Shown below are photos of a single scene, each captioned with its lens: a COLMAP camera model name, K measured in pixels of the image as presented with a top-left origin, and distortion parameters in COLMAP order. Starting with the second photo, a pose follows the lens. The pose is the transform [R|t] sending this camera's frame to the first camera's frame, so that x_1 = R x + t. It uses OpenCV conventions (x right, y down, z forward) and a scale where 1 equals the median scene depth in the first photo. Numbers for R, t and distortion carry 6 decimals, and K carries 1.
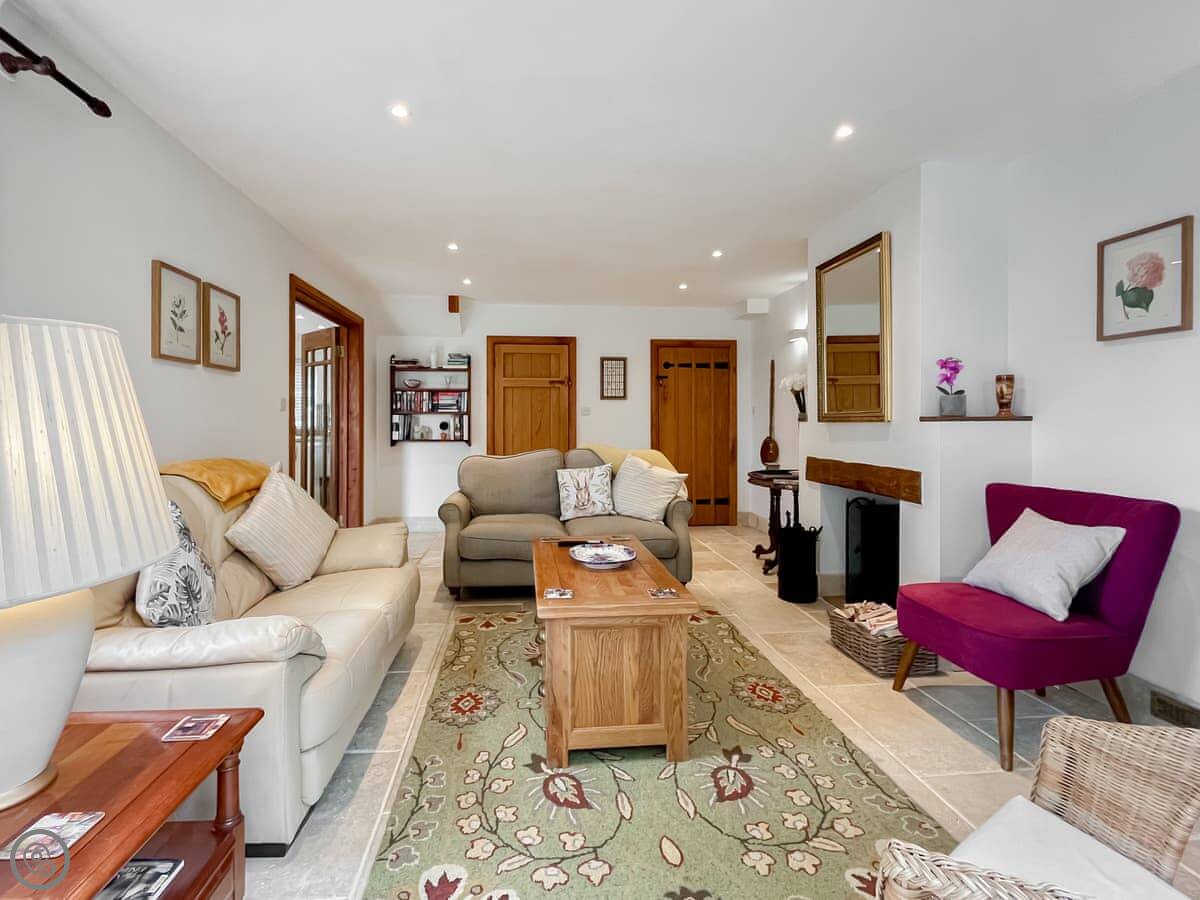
lens RADIAL K [[809.1, 0, 603.7], [0, 809.1, 446.9], [0, 0, 1]] dist [0.003826, -0.000028]
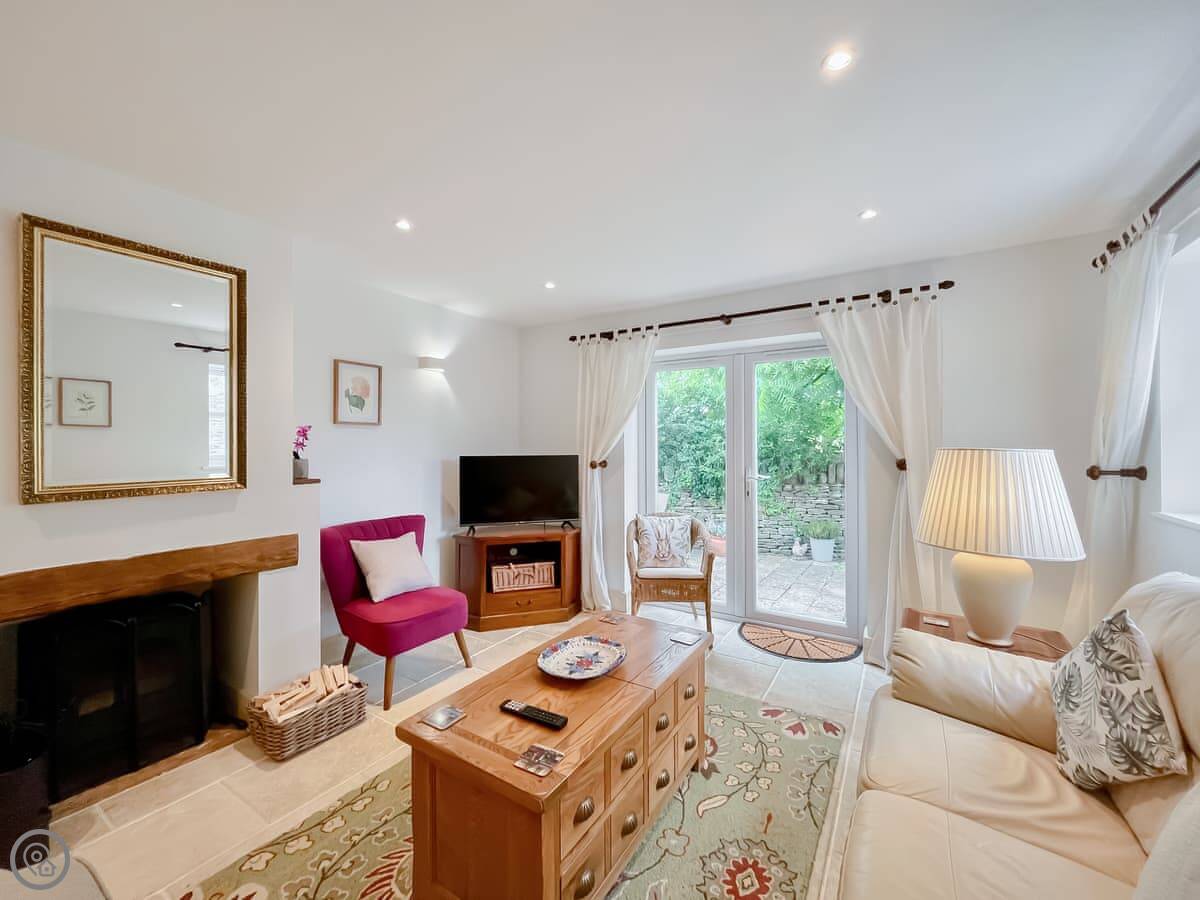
lens RADIAL K [[479.7, 0, 598.7], [0, 479.7, 448.6], [0, 0, 1]] dist [0.000832, 0.000067]
pose [[-0.811611, -0.005583, 0.584172, -0.344944], [0.001273, 0.999935, 0.011325, -0.101244], [-0.584197, 0.009936, -0.811551, 1.570212]]
